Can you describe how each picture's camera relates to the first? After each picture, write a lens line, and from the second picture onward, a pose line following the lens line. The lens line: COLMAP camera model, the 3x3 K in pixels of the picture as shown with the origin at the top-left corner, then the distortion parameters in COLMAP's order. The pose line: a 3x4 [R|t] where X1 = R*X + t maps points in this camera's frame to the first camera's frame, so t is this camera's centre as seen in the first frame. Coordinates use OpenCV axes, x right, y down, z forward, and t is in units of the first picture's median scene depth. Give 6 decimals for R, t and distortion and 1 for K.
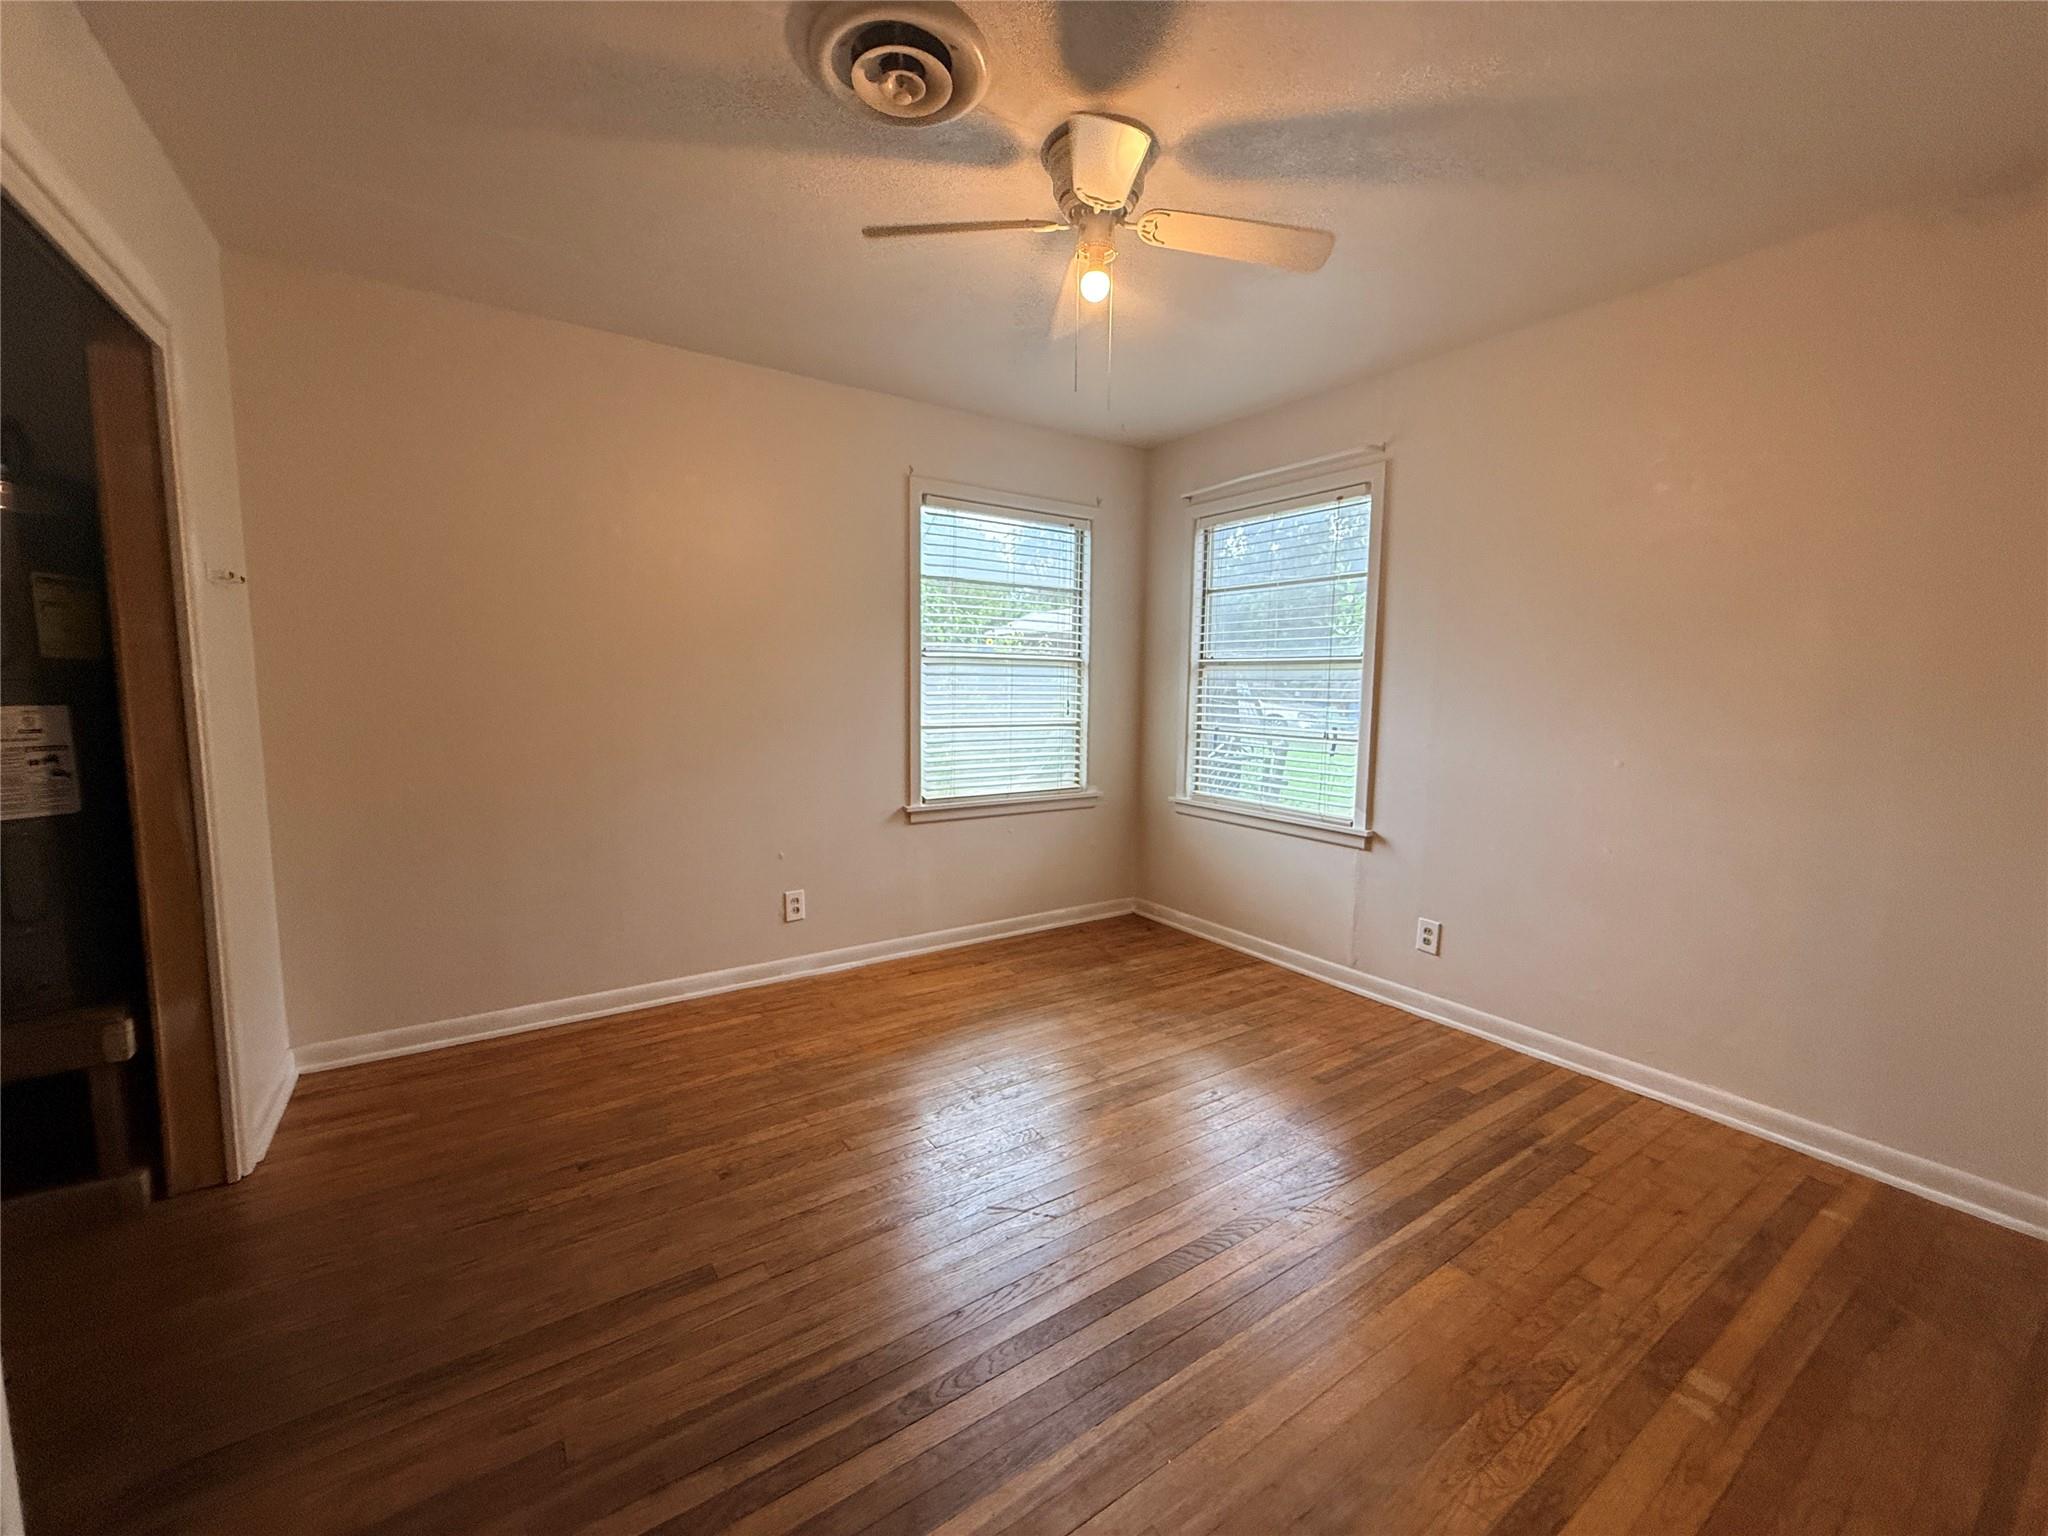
lens RADIAL K [[814.7, 0, 1022.1], [0, 814.7, 766.4], [0, 0, 1]] dist [0.000349, 0.000075]
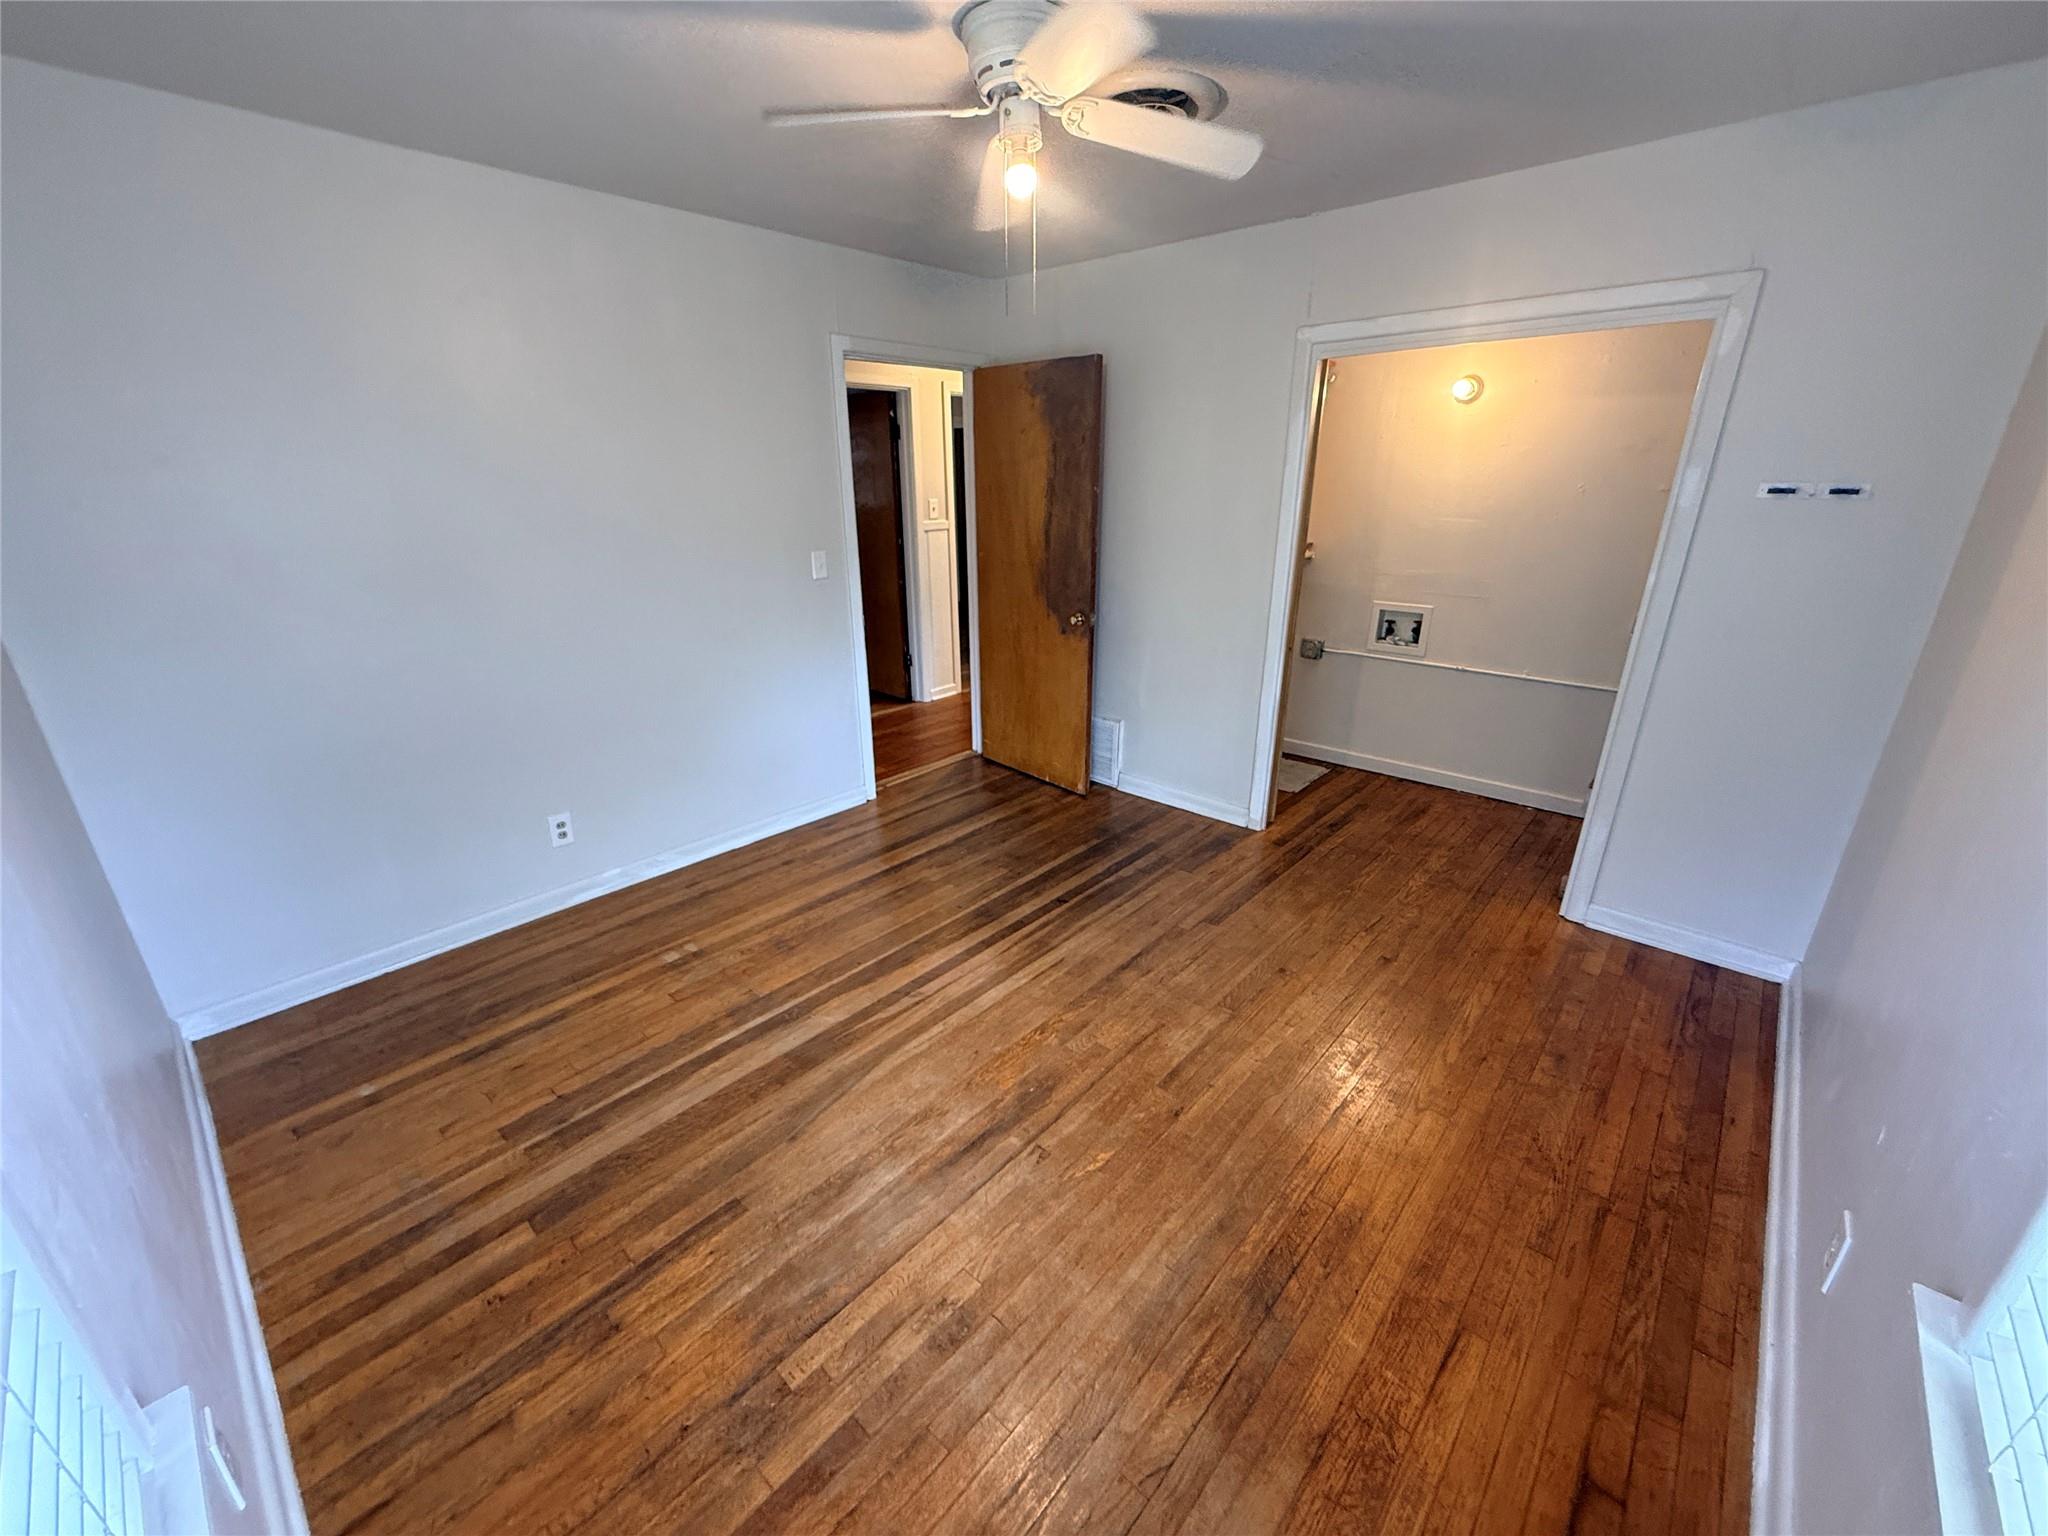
lens RADIAL K [[814.7, 0, 1025.7], [0, 814.7, 771.5], [0, 0, 1]] dist [0.000349, 0.000075]
pose [[-0.969123, 0.078751, -0.233665, 0.212198], [-0.033770, 0.896312, 0.442137, -0.233921], [0.244255, 0.436376, -0.865977, 1.254771]]
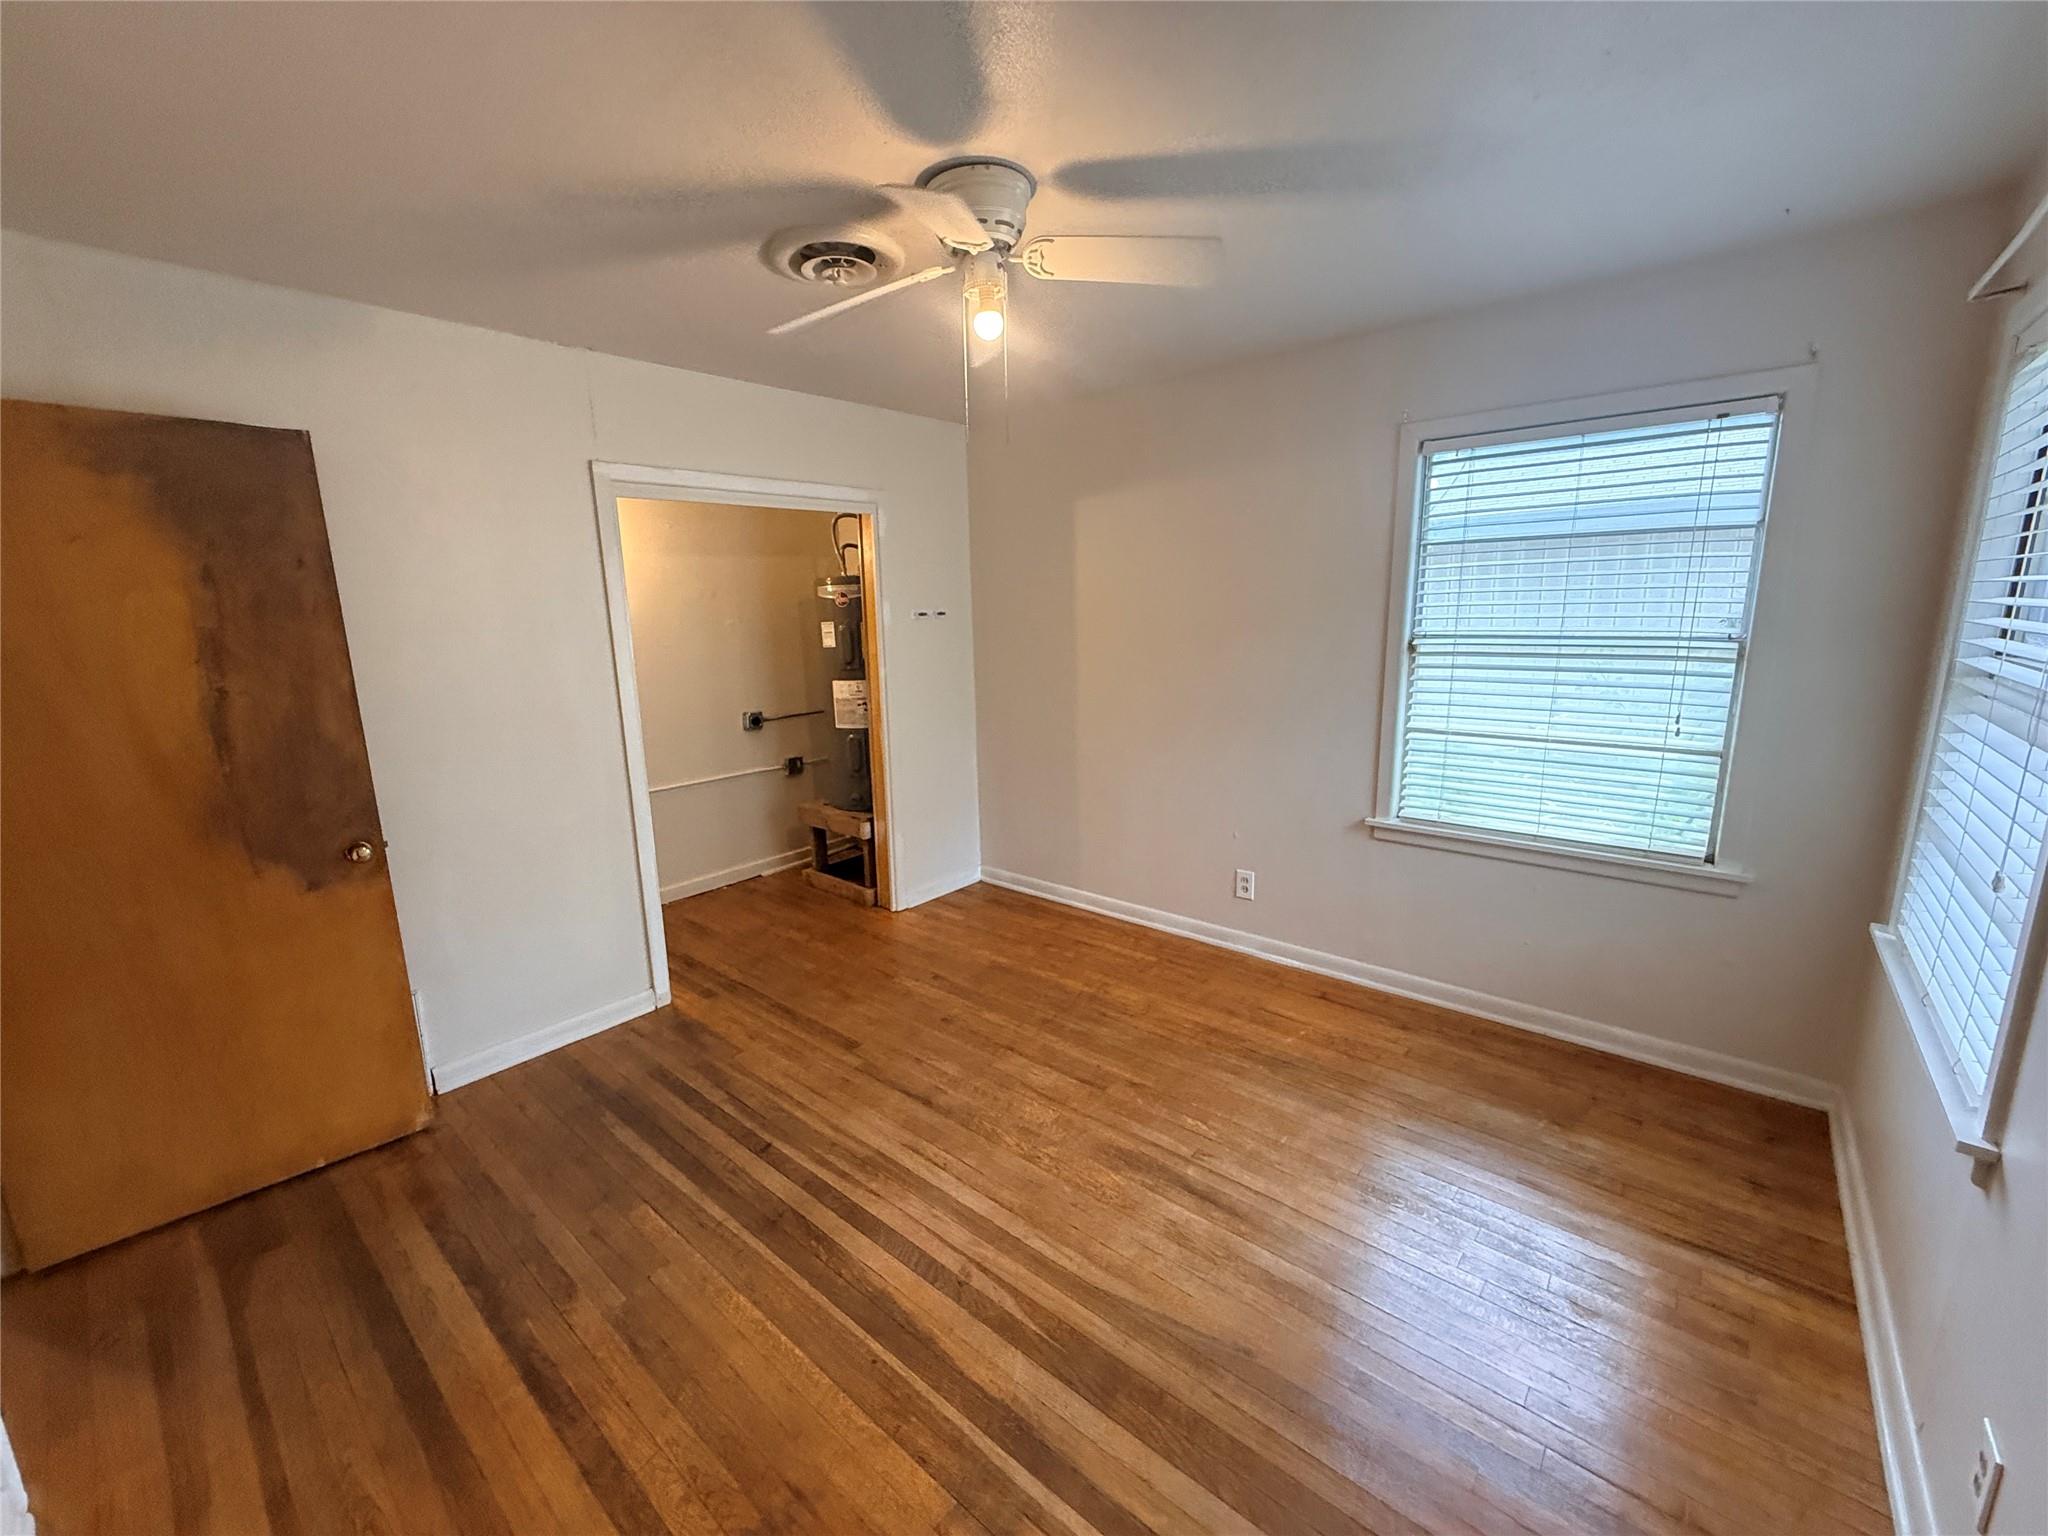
lens RADIAL K [[814.7, 0, 1021.2], [0, 814.7, 770.4], [0, 0, 1]] dist [0.000349, 0.000075]
pose [[0.269048, 0.172153, -0.947616, 0.667838], [-0.074367, 0.984671, 0.157771, -0.128871], [0.960251, 0.028024, 0.277726, 0.467781]]
